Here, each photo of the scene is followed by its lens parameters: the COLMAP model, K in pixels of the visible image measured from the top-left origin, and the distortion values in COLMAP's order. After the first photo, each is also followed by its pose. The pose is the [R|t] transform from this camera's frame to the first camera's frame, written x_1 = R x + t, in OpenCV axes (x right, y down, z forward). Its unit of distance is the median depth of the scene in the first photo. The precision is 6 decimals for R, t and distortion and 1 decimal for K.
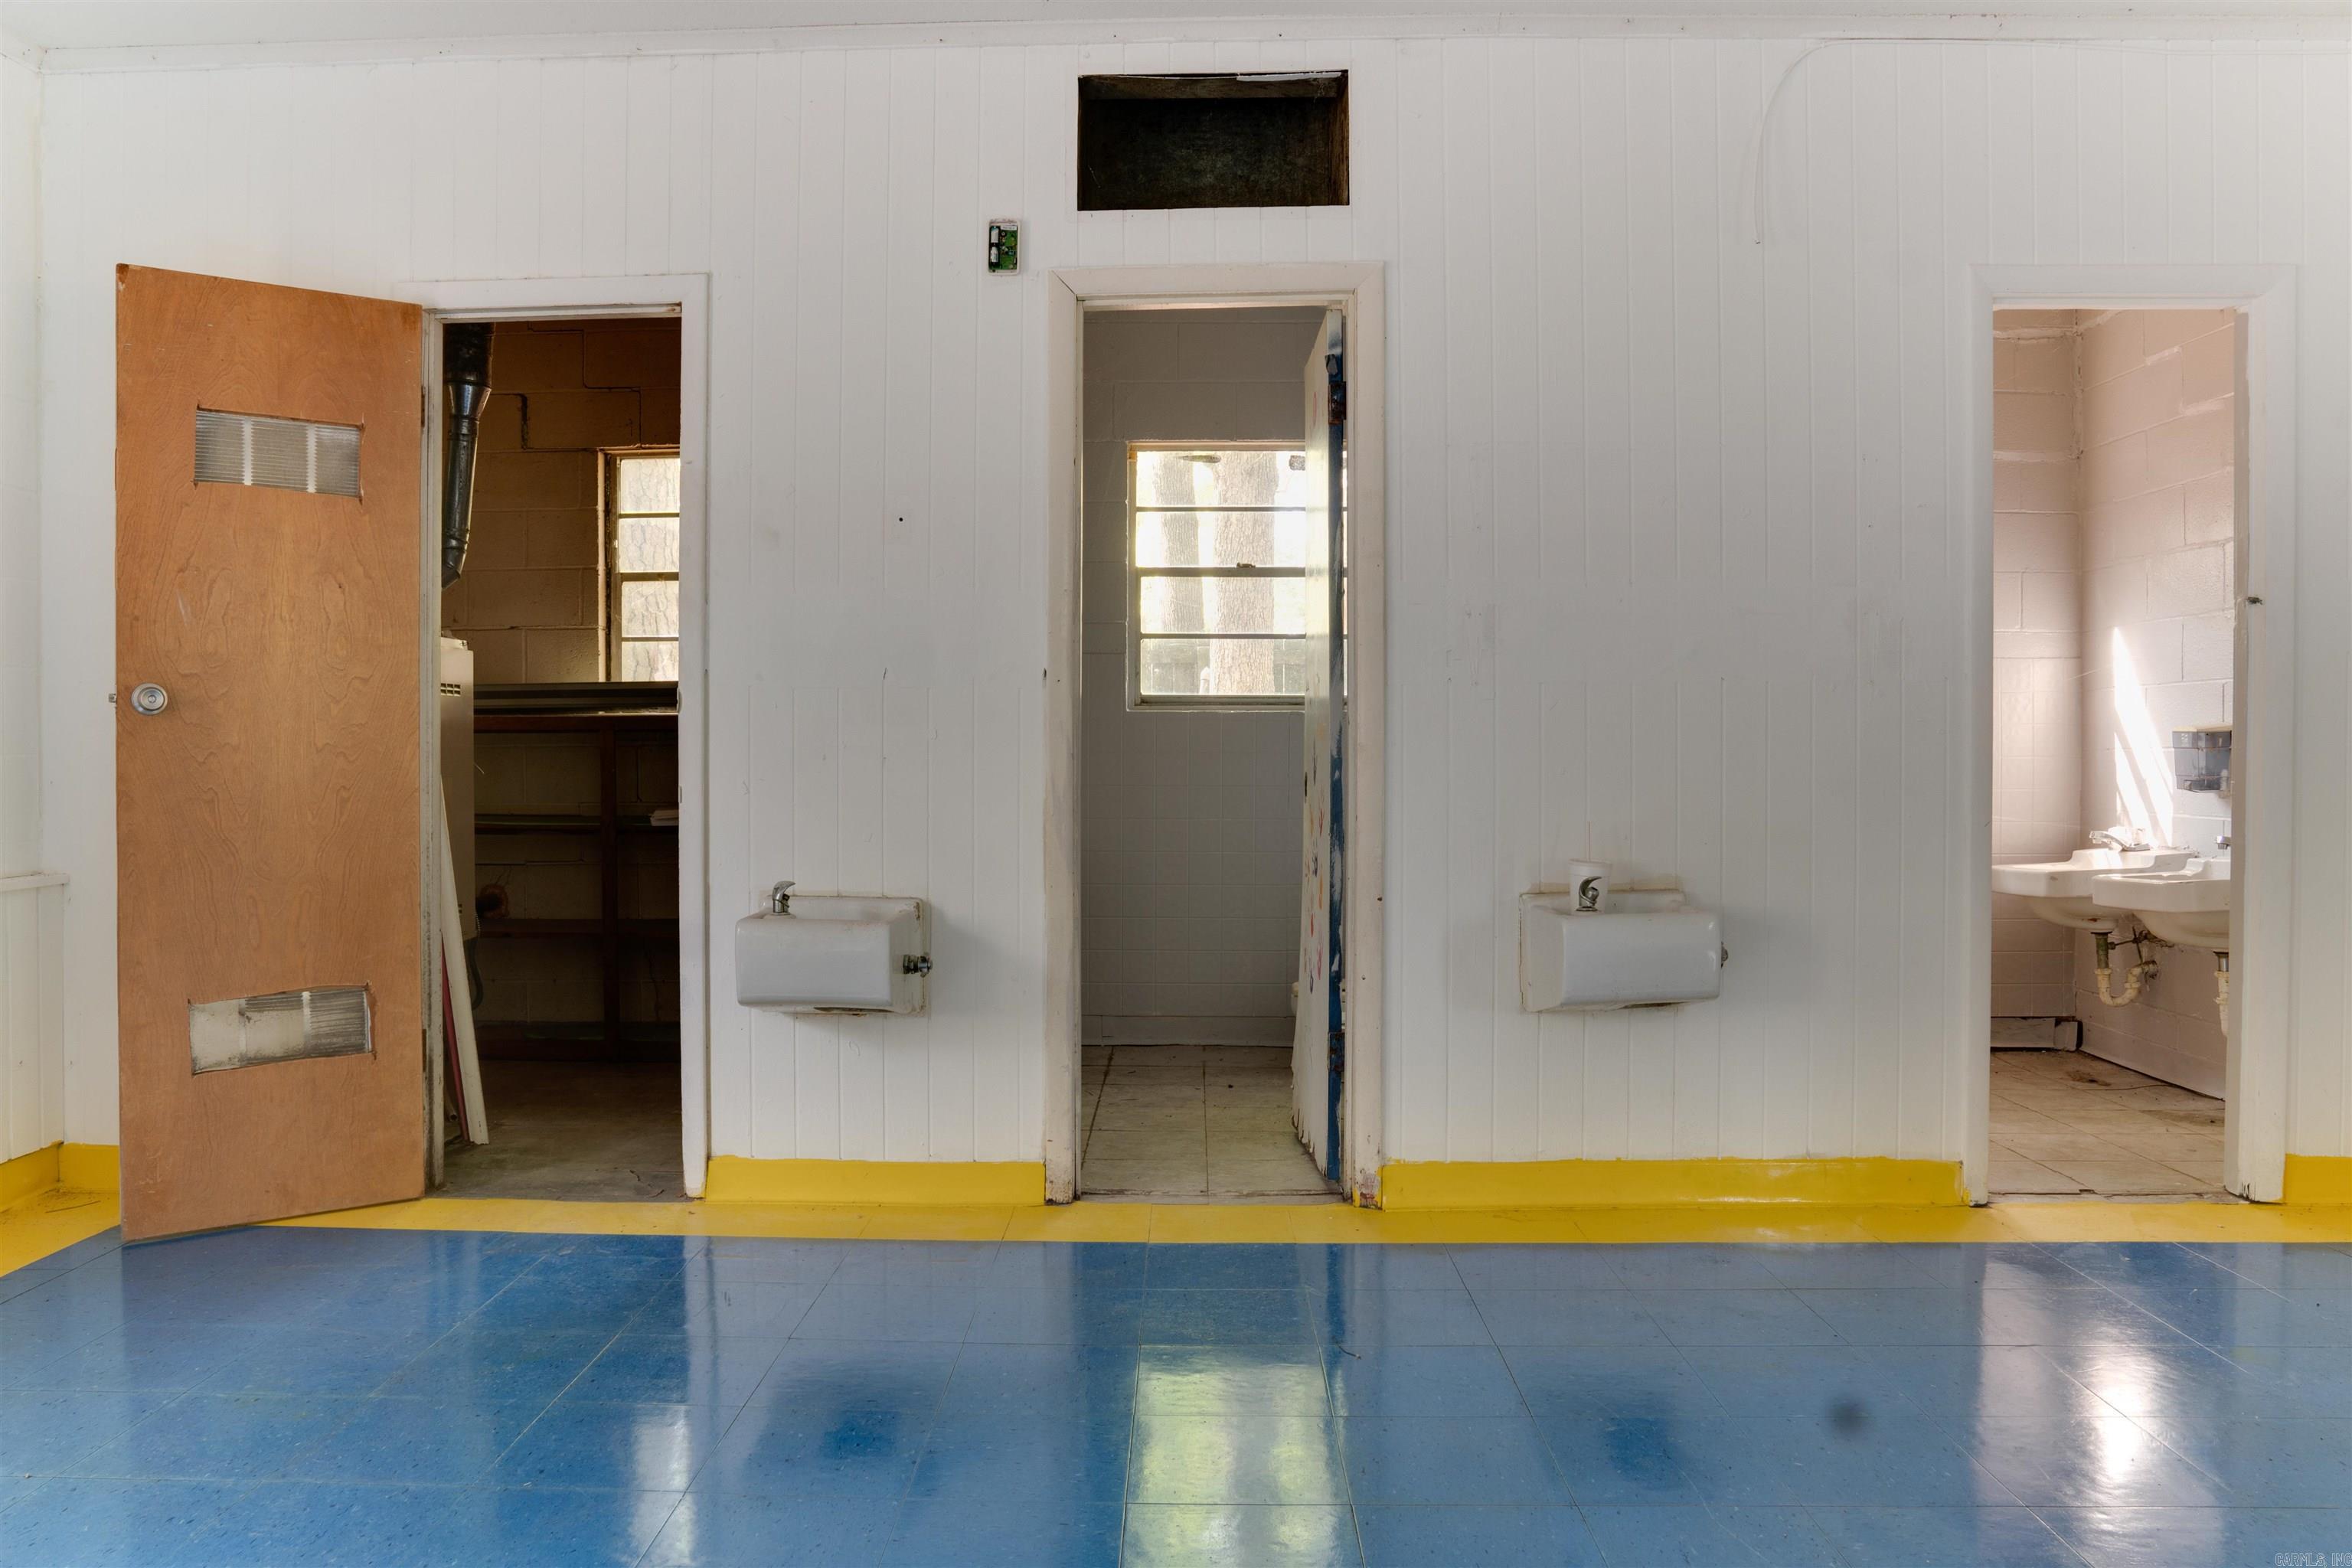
lens RADIAL K [[1680.1, 0, 1182.8], [0, 1680.1, 730.2], [0, 0, 1]] dist [-0.066954, 0.000899]
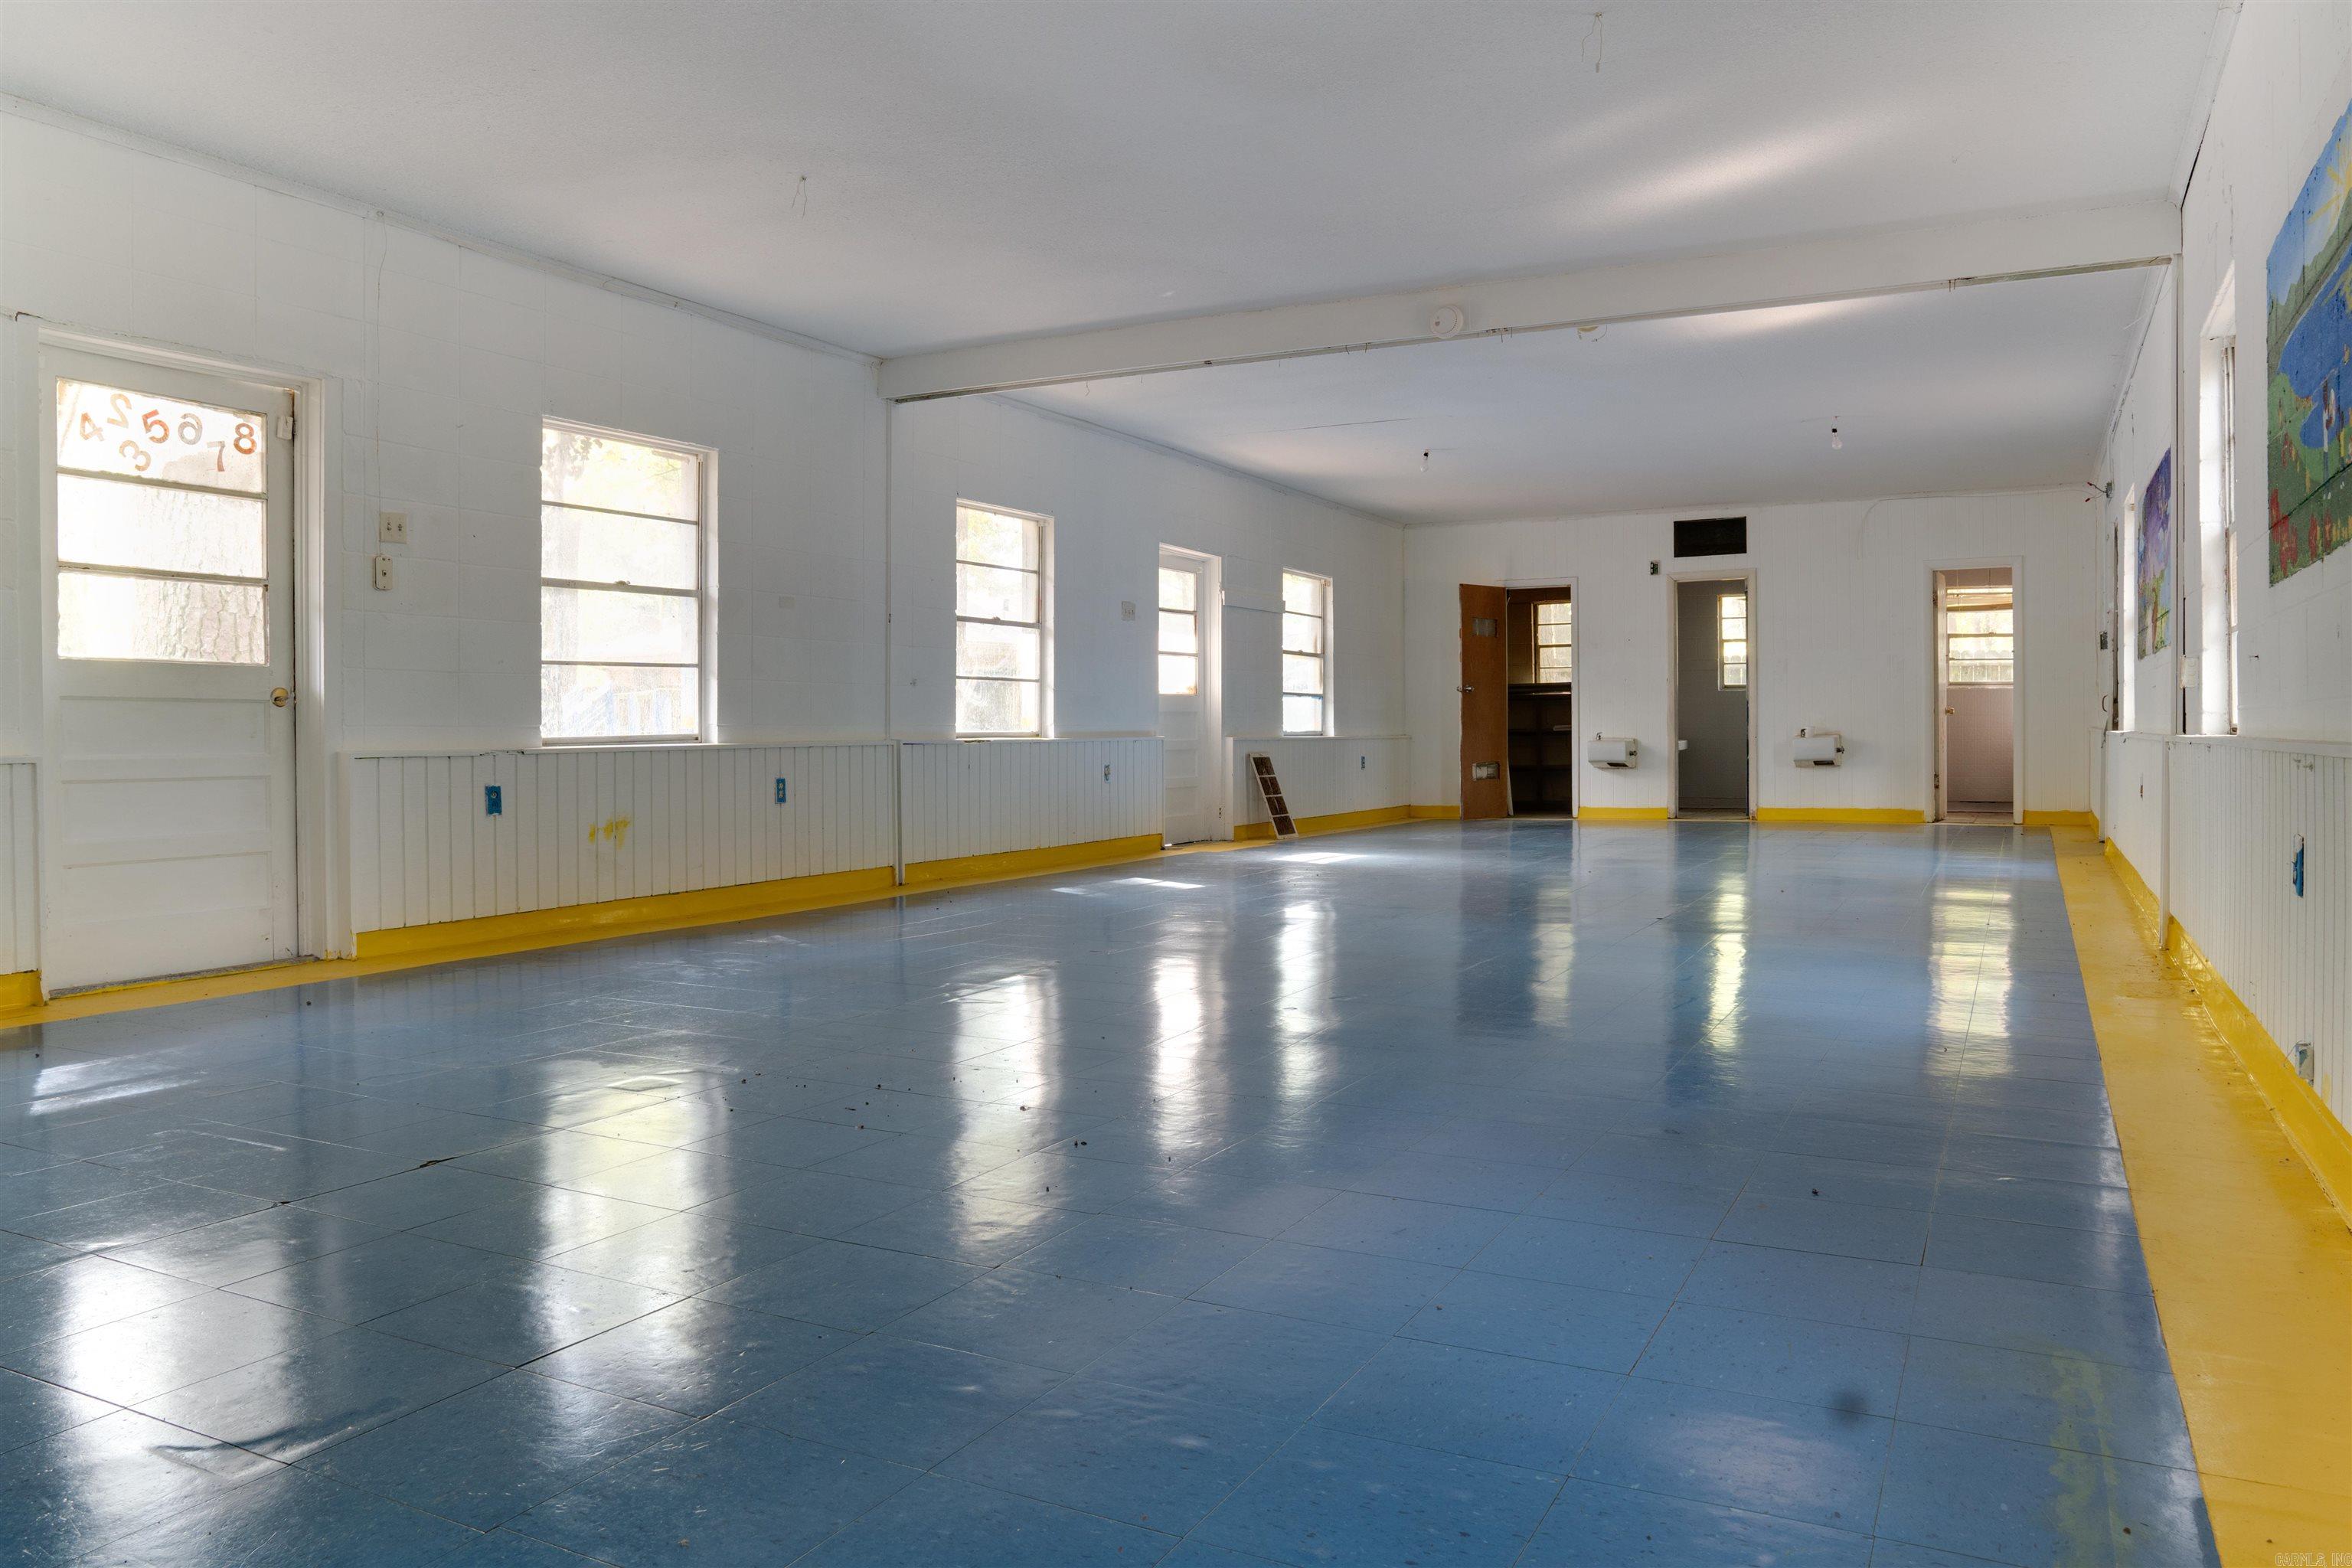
lens RADIAL K [[1680.1, 0, 1182.8], [0, 1680.1, 730.2], [0, 0, 1]] dist [-0.066954, 0.000899]
pose [[0.891256, -0.005275, -0.453470, 0.658250], [0.004799, 0.999986, -0.002200, 0.086066], [0.453475, -0.000215, 0.891269, -2.885321]]
